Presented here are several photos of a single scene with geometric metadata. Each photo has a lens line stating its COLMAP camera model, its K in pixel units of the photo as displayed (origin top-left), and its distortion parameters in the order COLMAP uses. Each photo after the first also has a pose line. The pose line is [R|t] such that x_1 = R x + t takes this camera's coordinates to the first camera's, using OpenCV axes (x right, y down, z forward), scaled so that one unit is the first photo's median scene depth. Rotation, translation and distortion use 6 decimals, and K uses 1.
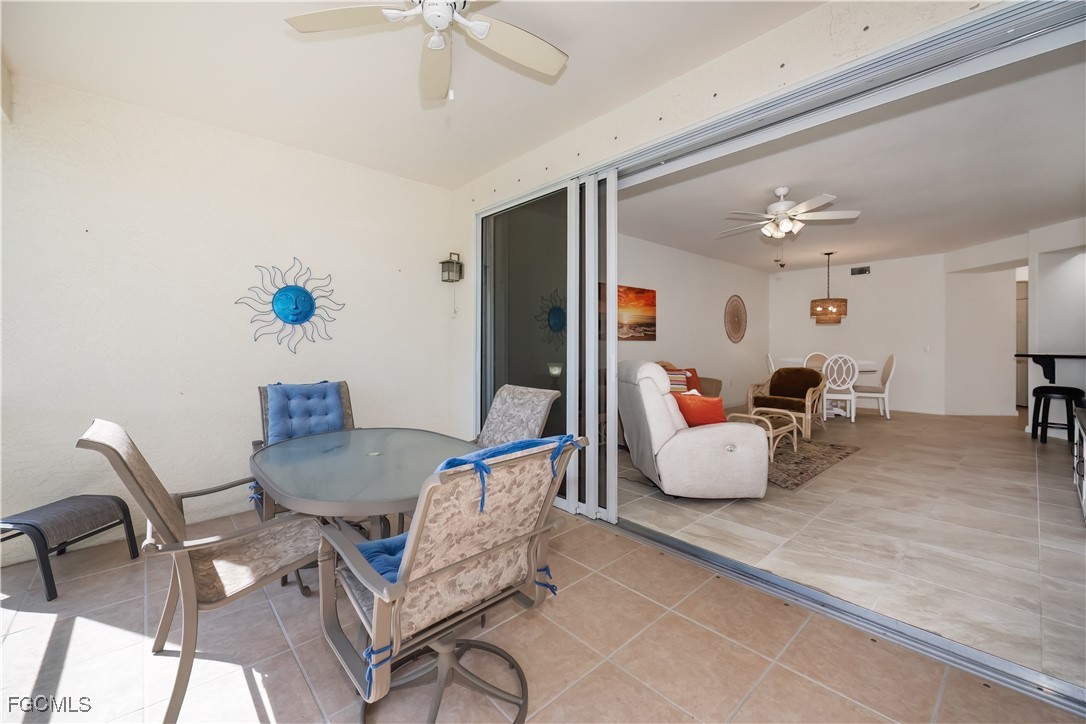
lens RADIAL K [[441.2, 0, 543.1], [0, 441.2, 358.0], [0, 0, 1]] dist [0.002765, -0.002458]
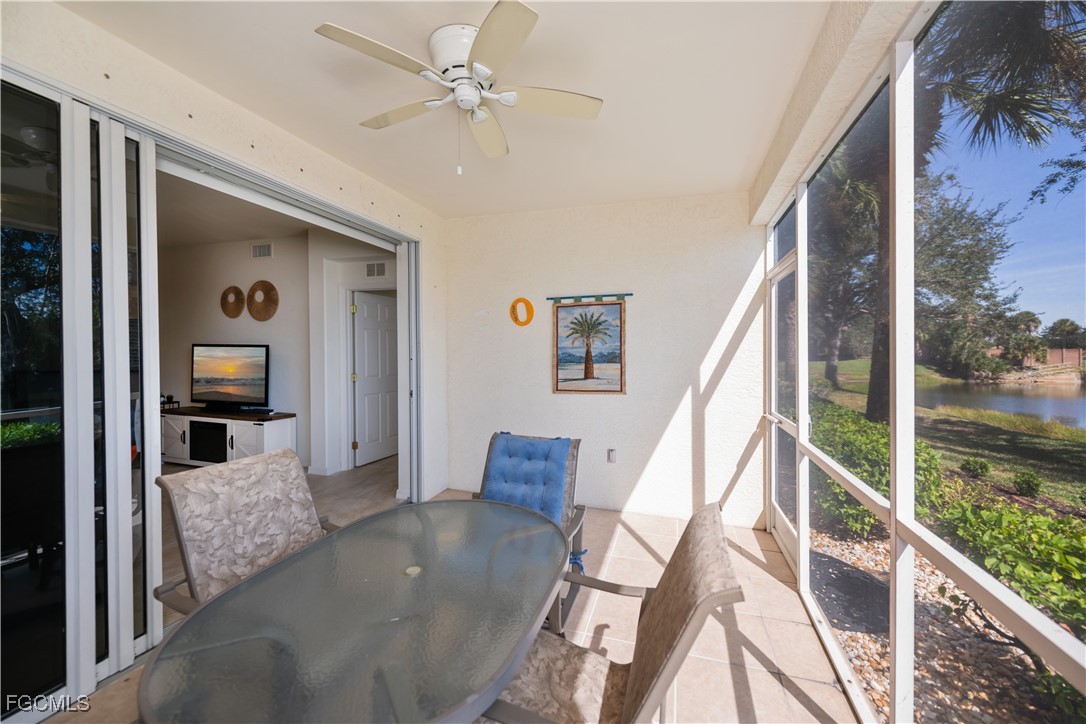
lens RADIAL K [[441.2, 0, 545.3], [0, 441.2, 363.4], [0, 0, 1]] dist [0.002765, -0.002458]
pose [[-0.507181, -0.030030, 0.861316, -0.659947], [0.017086, 0.998846, 0.044886, -0.080616], [-0.861670, 0.037482, -0.506083, 0.715556]]
